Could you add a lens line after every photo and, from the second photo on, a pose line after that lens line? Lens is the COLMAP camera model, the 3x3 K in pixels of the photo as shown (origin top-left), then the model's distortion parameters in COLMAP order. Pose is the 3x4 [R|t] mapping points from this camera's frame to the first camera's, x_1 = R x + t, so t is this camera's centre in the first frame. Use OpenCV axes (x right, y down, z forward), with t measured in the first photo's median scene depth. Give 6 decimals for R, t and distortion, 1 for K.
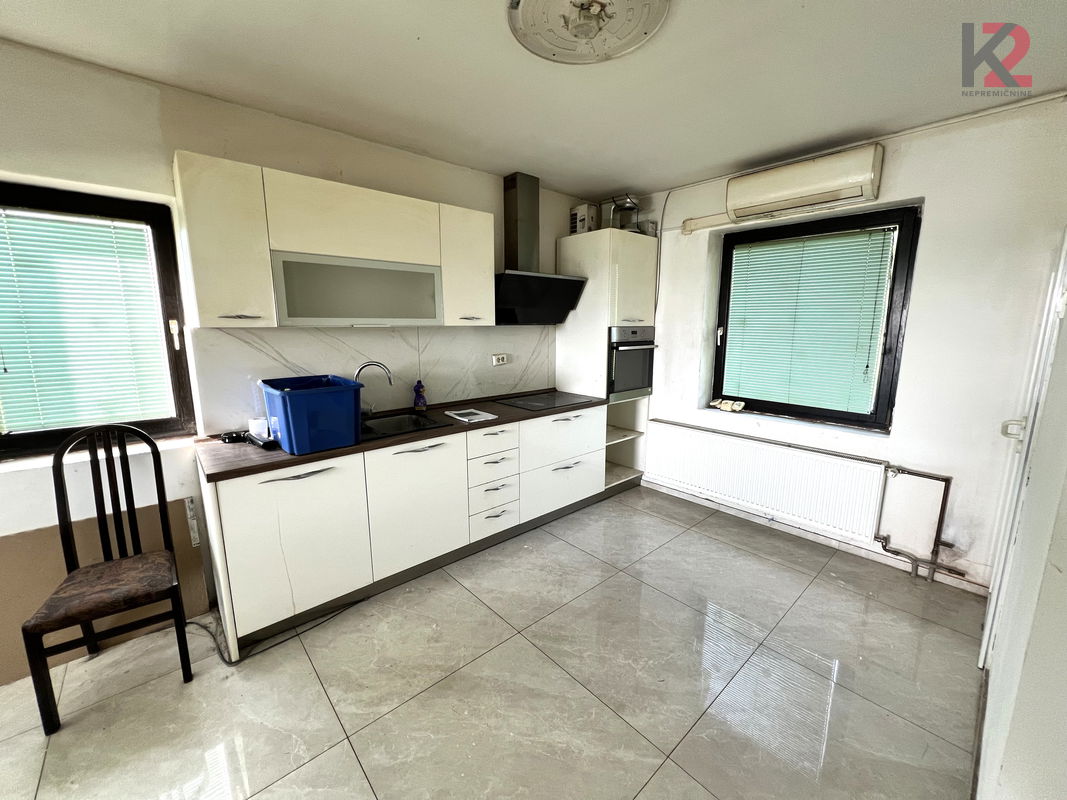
lens RADIAL K [[427.8, 0, 535.0], [0, 427.8, 398.5], [0, 0, 1]] dist [-0.000747, -0.000028]
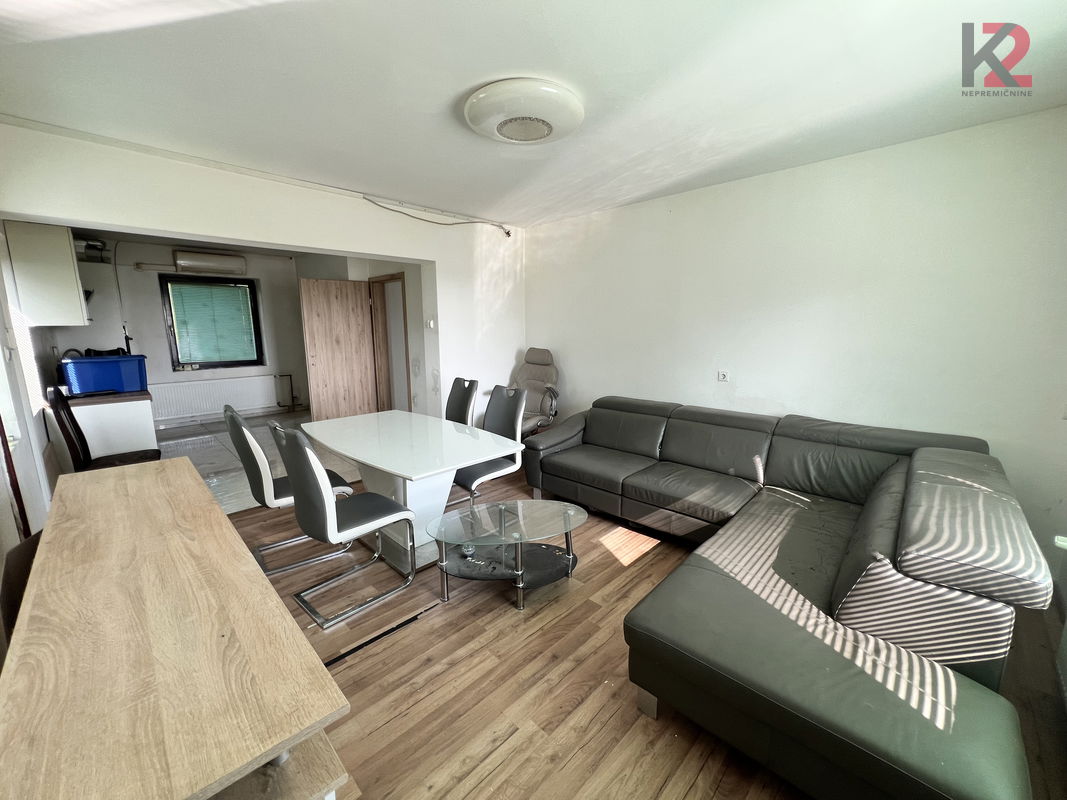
lens RADIAL K [[427.8, 0, 534.8], [0, 427.8, 401.7], [0, 0, 1]] dist [-0.000747, -0.000028]
pose [[-0.062836, -0.175837, 0.982412, -1.819045], [0.172898, 0.967555, 0.184237, 0.095022], [-0.982933, 0.181434, -0.030395, -0.478686]]
